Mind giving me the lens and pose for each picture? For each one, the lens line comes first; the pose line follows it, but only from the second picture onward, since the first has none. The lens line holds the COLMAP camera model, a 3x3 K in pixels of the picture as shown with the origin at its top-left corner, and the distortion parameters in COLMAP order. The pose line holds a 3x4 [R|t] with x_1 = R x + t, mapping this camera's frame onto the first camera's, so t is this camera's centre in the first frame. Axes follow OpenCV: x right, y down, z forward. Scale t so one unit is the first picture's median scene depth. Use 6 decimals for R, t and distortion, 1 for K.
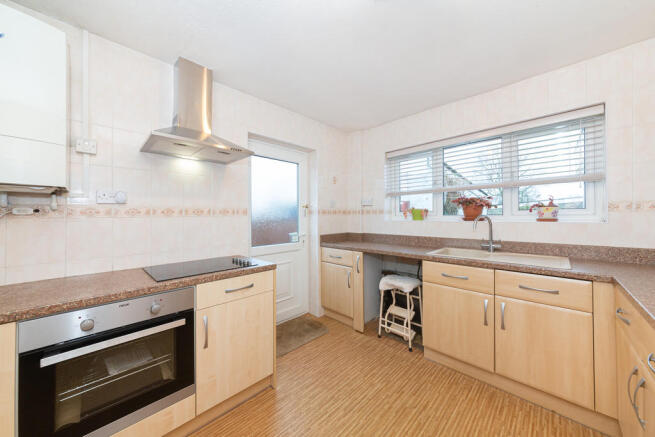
lens RADIAL K [[229.5, 0, 326.5], [0, 229.5, 214.2], [0, 0, 1]] dist [-0.001349, -0.000429]
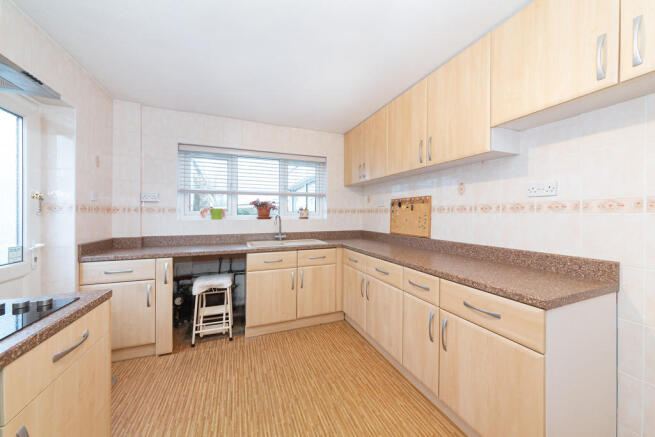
lens RADIAL K [[229.5, 0, 324.9], [0, 229.5, 217.8], [0, 0, 1]] dist [-0.001349, -0.000429]
pose [[0.412137, -0.004313, 0.911112, -0.401982], [-0.009626, 0.999912, 0.009088, 0.006118], [-0.911071, -0.012516, 0.412059, 0.149808]]
